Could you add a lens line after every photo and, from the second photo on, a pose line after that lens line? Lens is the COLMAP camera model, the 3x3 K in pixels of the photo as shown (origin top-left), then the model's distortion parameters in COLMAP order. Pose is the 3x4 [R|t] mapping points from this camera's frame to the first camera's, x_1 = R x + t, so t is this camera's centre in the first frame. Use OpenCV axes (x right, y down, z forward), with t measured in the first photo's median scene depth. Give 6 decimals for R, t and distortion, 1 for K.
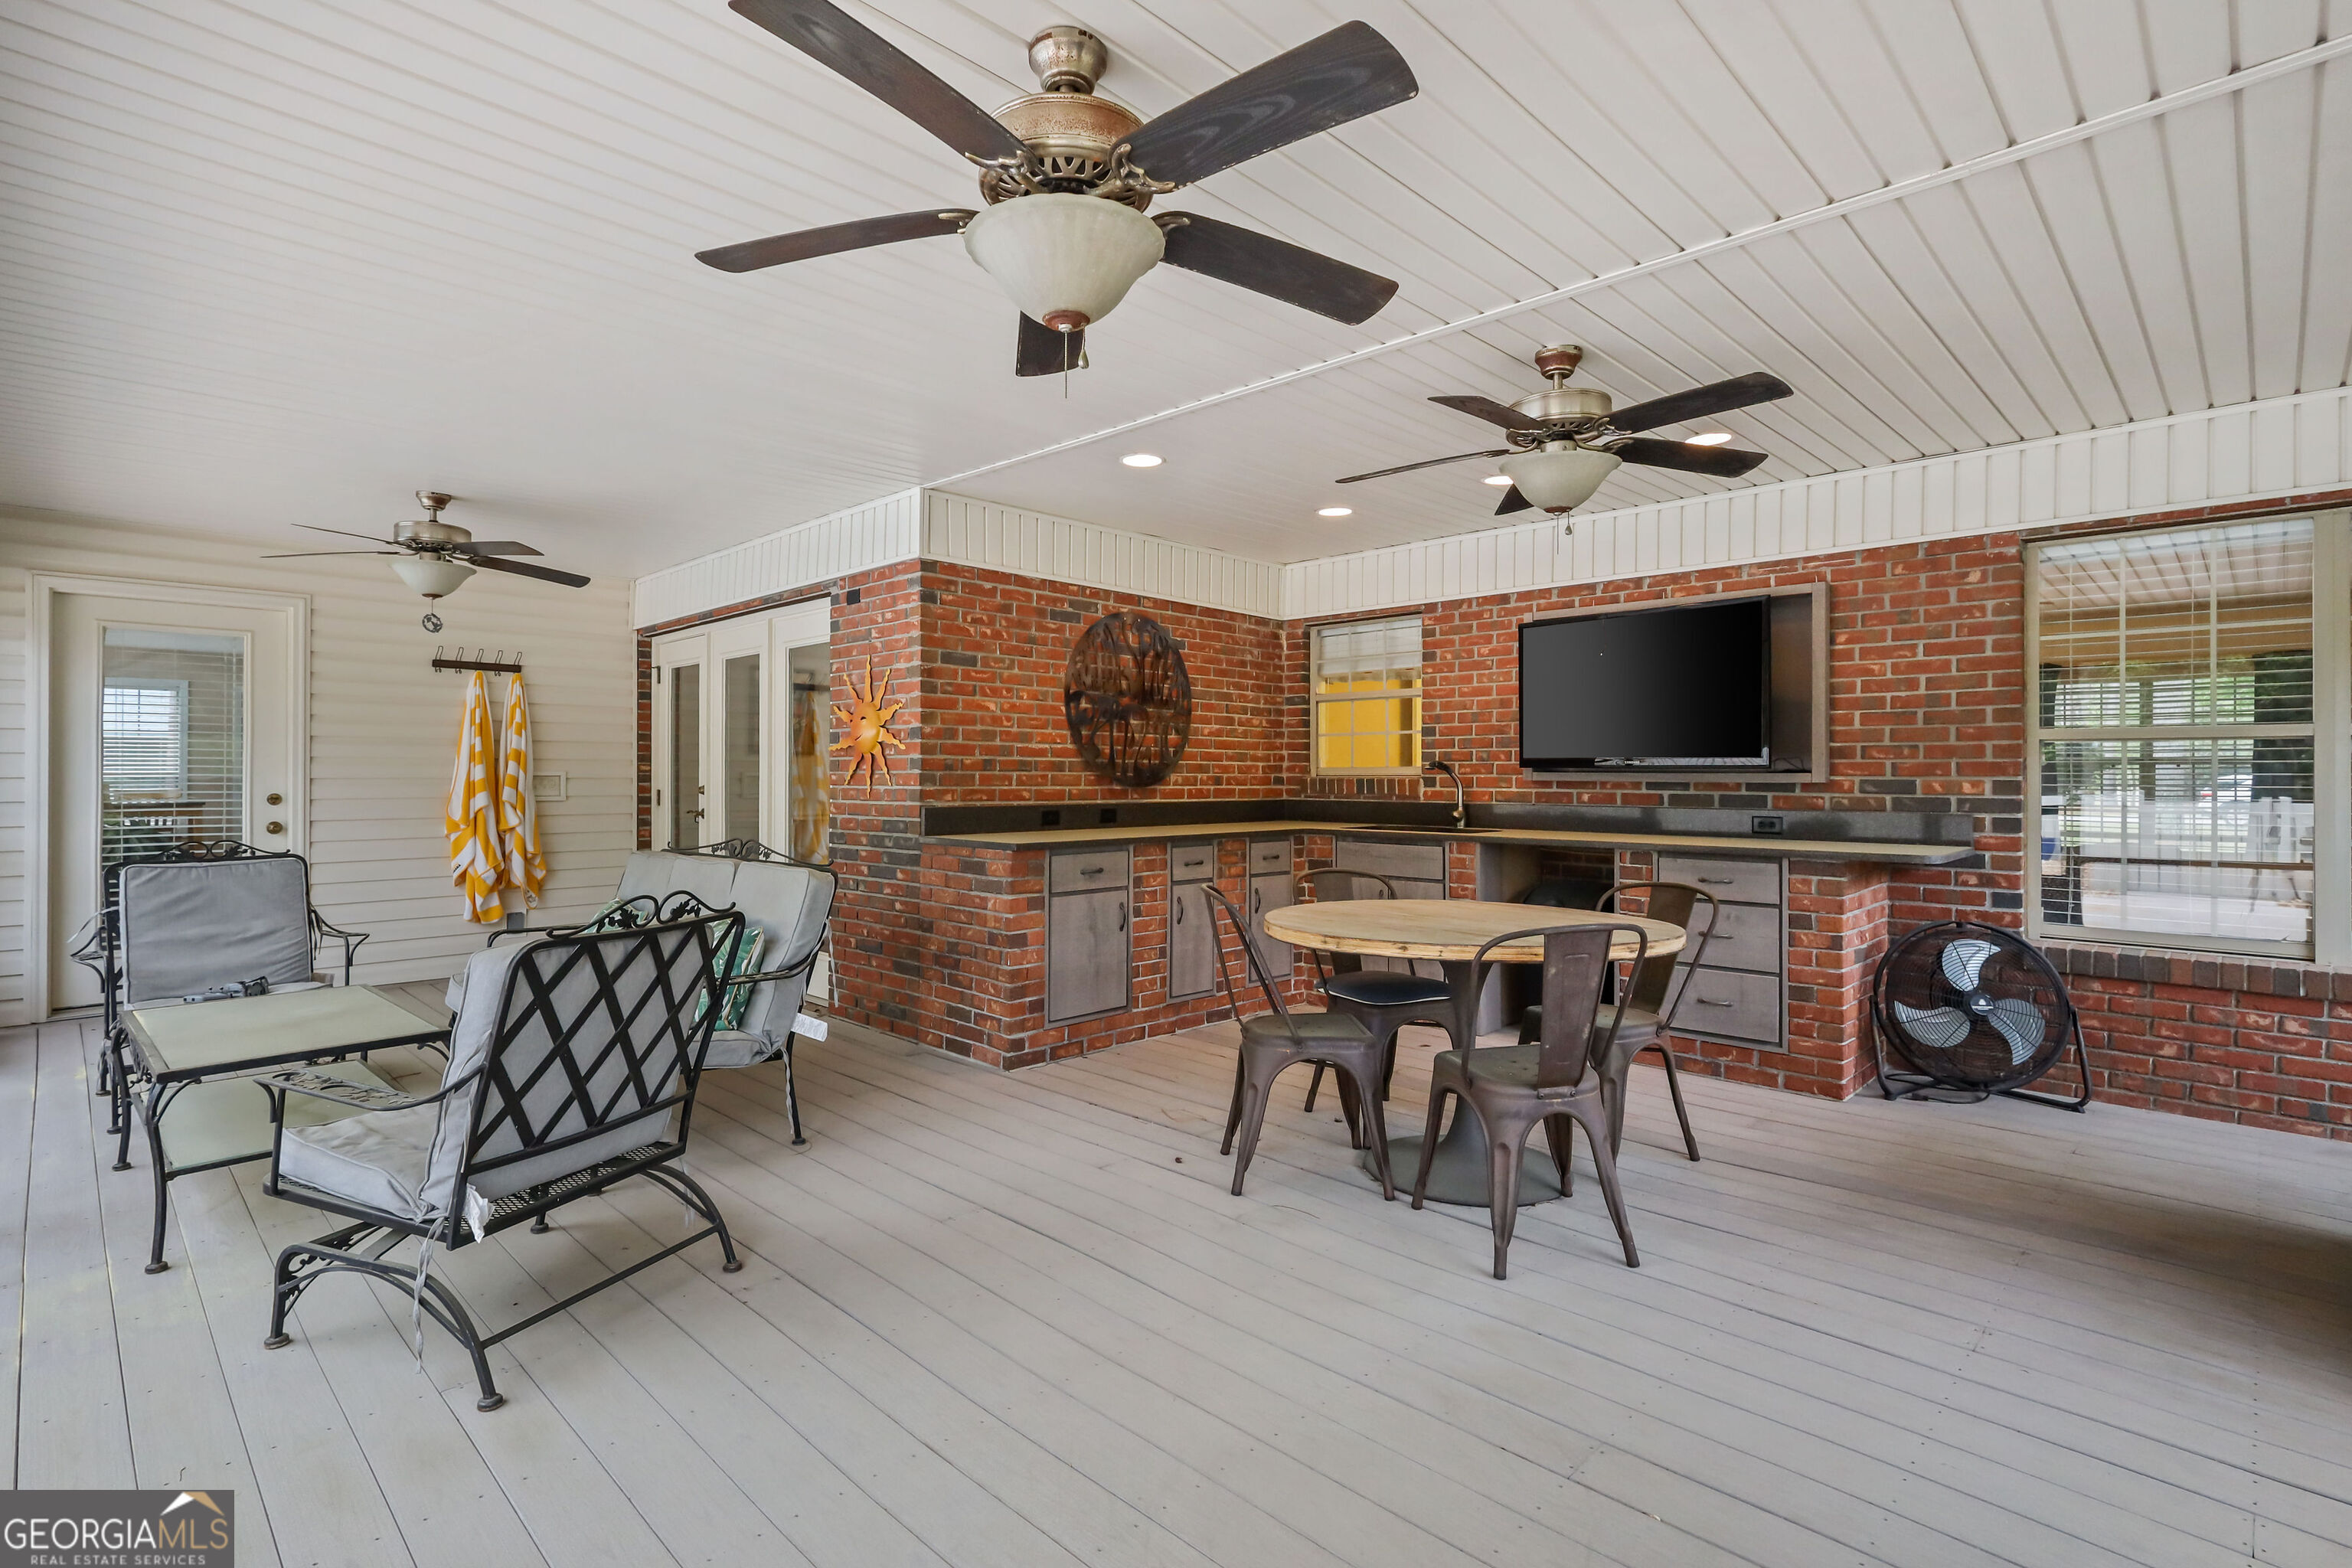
lens RADIAL K [[1098.6, 0, 1164.8], [0, 1098.6, 782.2], [0, 0, 1]] dist [0.002460, -0.000184]
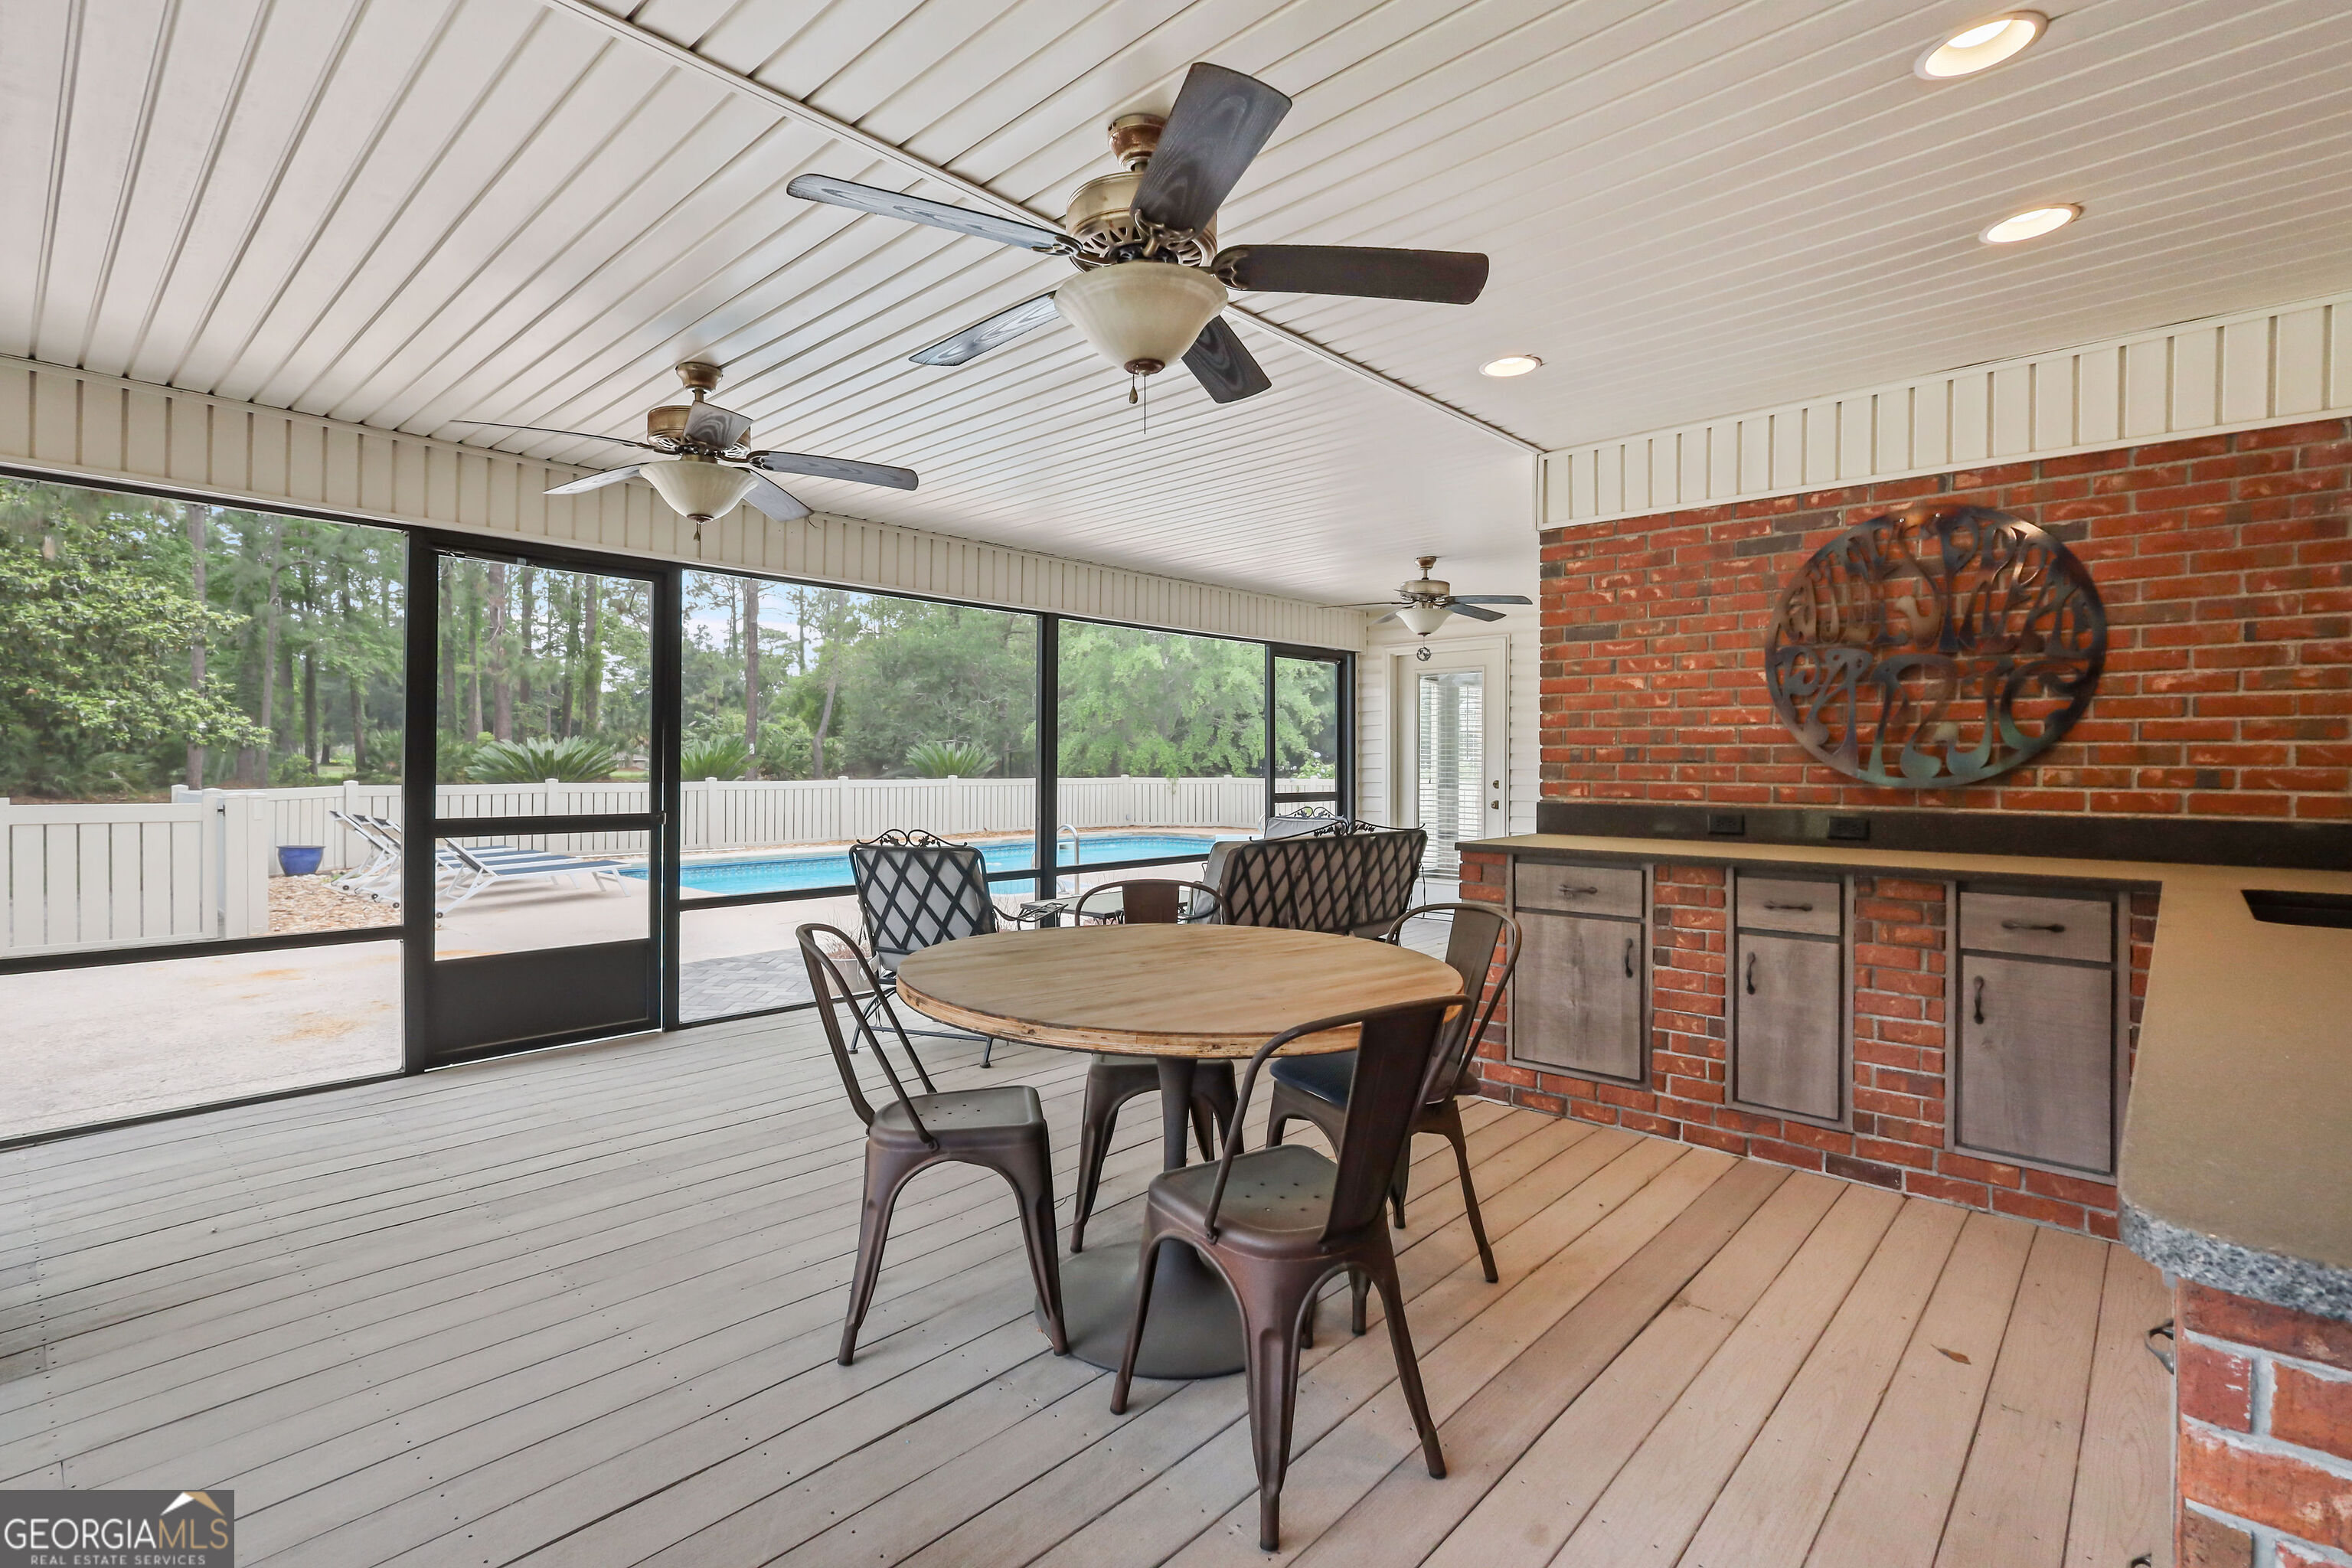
lens RADIAL K [[1098.6, 0, 1165.6], [0, 1098.6, 773.9], [0, 0, 1]] dist [0.002460, -0.000184]
pose [[0.039793, 0.006223, -0.999189, 0.670160], [-0.006950, 0.999958, 0.005951, -0.004371], [0.999184, 0.006707, 0.039834, 0.635543]]
